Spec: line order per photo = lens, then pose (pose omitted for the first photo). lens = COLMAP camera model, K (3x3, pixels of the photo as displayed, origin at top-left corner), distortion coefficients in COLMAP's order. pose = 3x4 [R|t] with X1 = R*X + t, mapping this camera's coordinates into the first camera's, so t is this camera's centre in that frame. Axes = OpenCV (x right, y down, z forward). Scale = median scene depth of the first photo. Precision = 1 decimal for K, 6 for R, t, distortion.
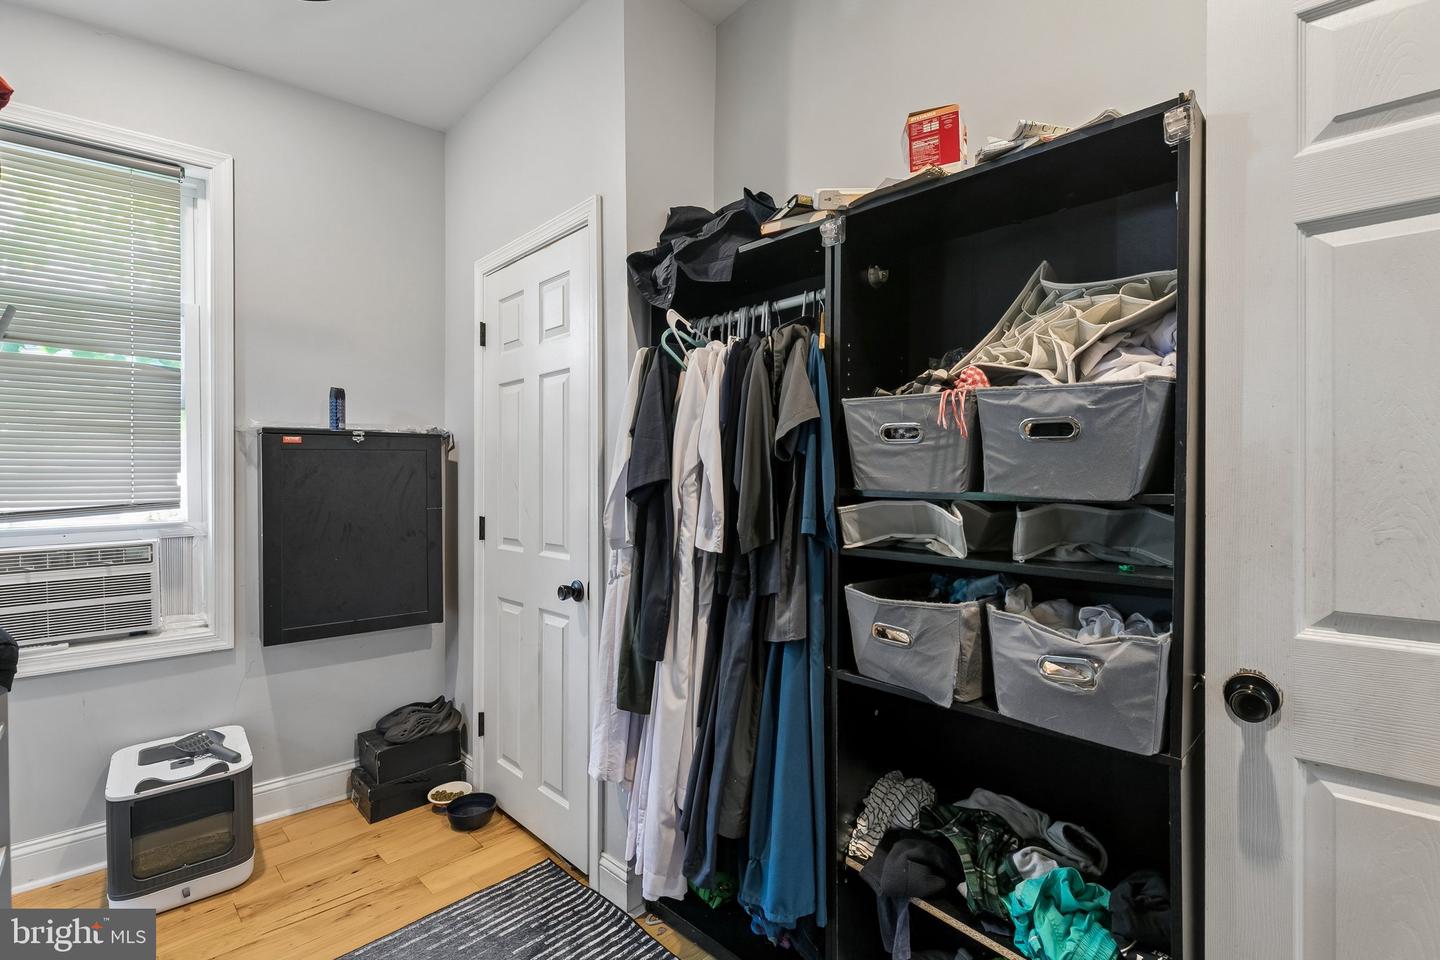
lens RADIAL K [[666.4, 0, 717.7], [0, 666.4, 474.2], [0, 0, 1]] dist [0.013012, -0.002409]
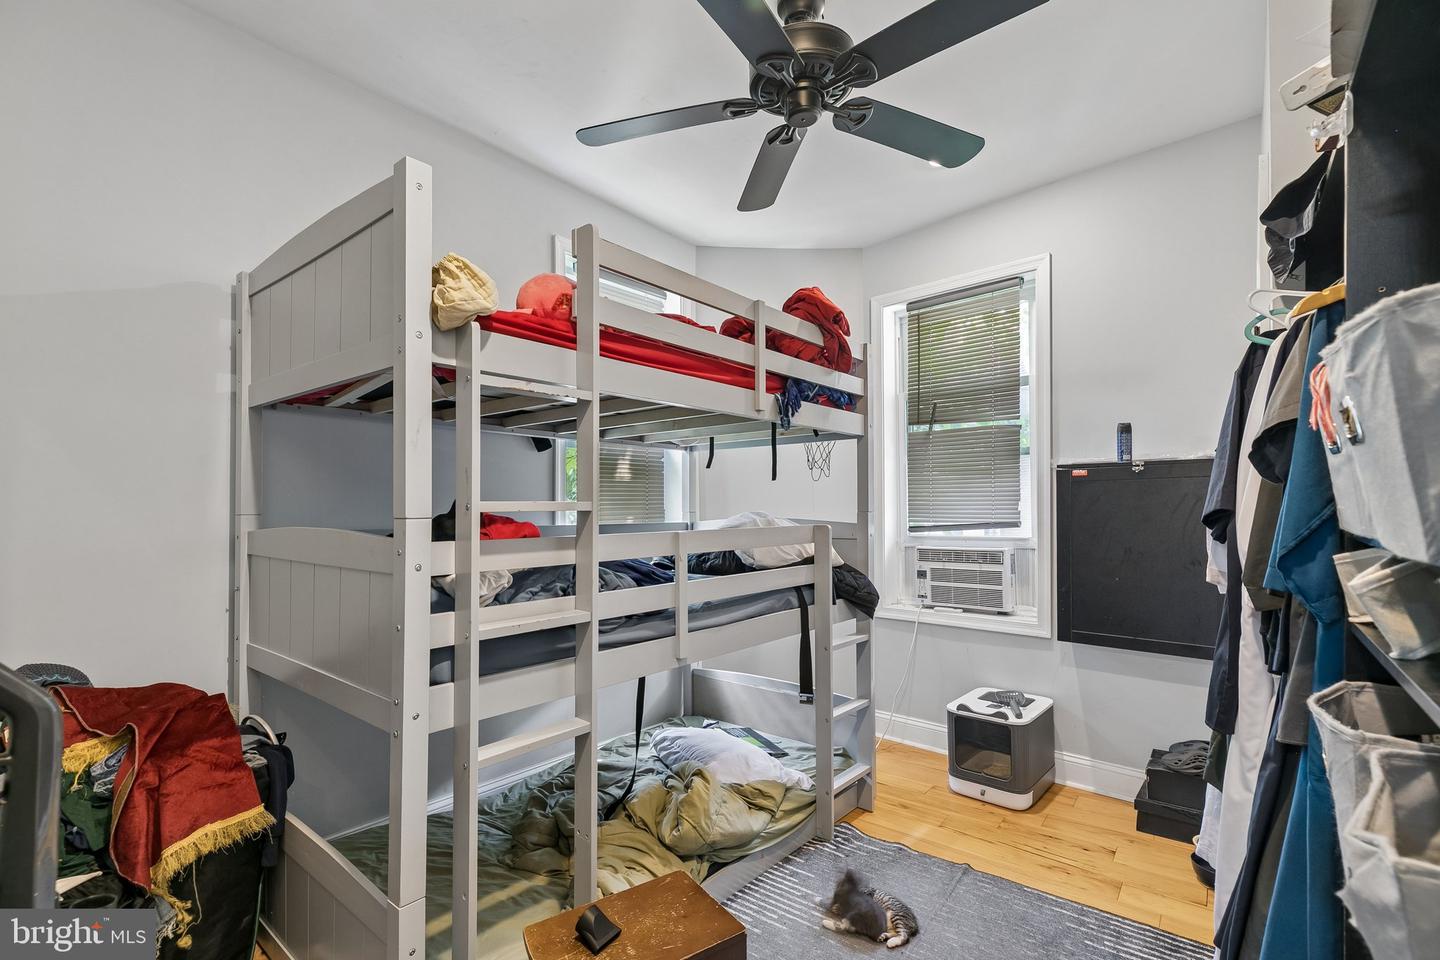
lens RADIAL K [[666.4, 0, 720.0], [0, 666.4, 503.3], [0, 0, 1]] dist [0.013012, -0.002409]
pose [[0.139357, 0.001200, -0.990241, 0.476616], [0.004055, 0.999990, 0.001782, -0.002679], [0.990234, -0.004264, 0.139351, 0.211991]]
